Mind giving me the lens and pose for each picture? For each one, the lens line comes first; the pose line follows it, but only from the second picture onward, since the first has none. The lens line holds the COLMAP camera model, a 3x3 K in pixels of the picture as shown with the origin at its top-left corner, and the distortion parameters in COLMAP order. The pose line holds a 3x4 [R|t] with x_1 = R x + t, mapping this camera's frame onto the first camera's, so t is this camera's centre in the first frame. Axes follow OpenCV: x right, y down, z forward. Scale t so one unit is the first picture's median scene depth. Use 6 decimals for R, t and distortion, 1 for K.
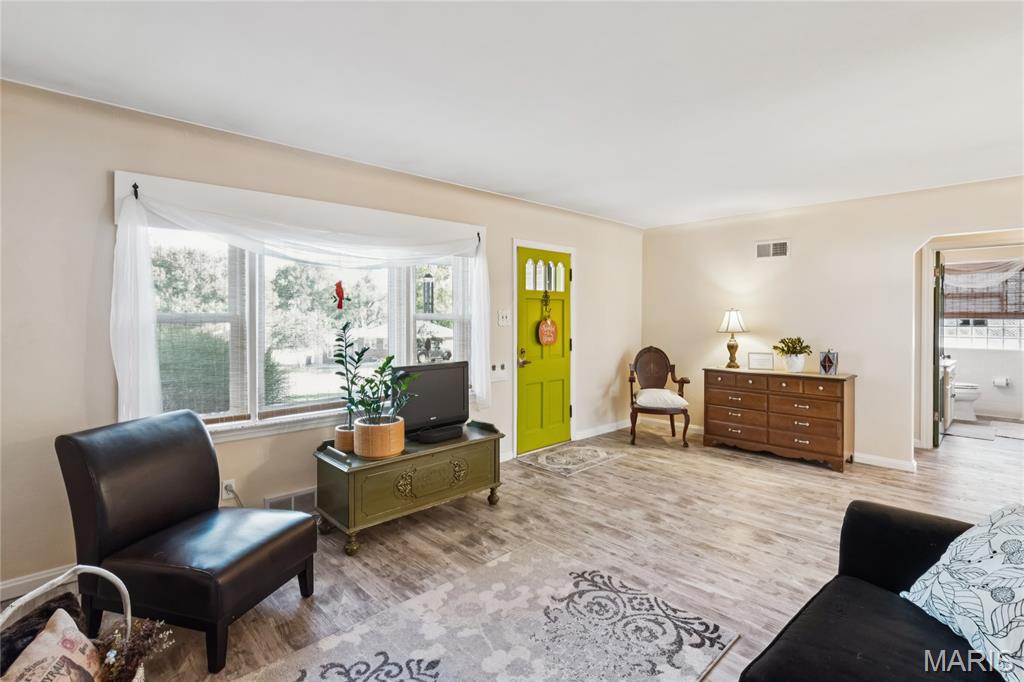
lens RADIAL K [[482.6, 0, 514.6], [0, 482.6, 316.5], [0, 0, 1]] dist [-0.001414, -0.000209]
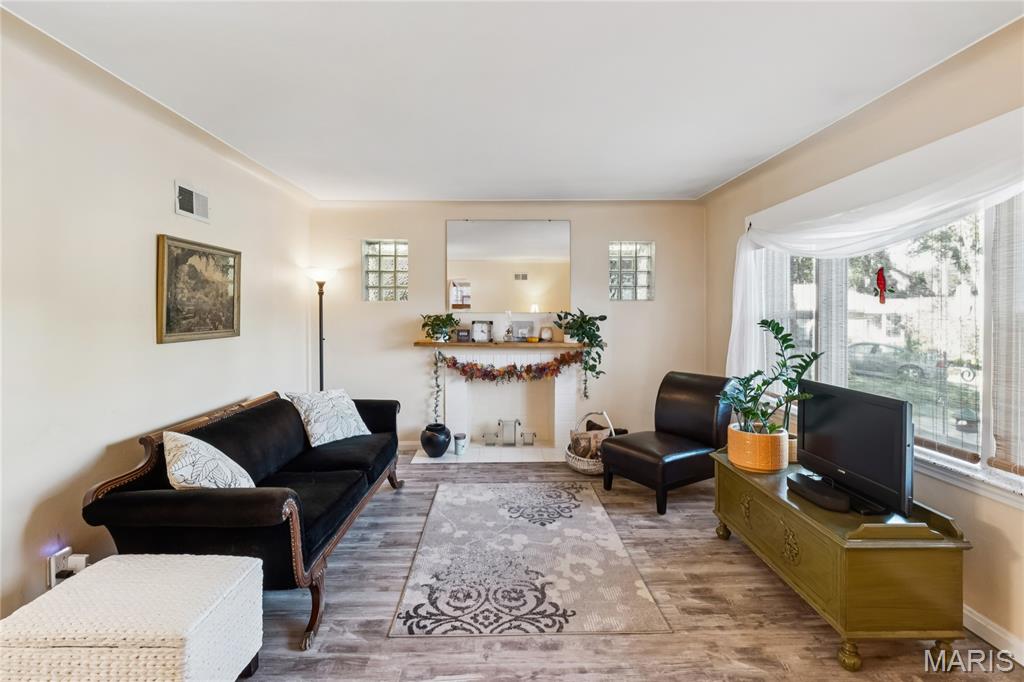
lens RADIAL K [[482.6, 0, 502.4], [0, 482.6, 314.5], [0, 0, 1]] dist [-0.001414, -0.000209]
pose [[-0.682597, 0.004183, -0.730783, 0.923205], [-0.001661, 0.999972, 0.007276, -0.005984], [0.730793, 0.006181, -0.682571, 1.654812]]
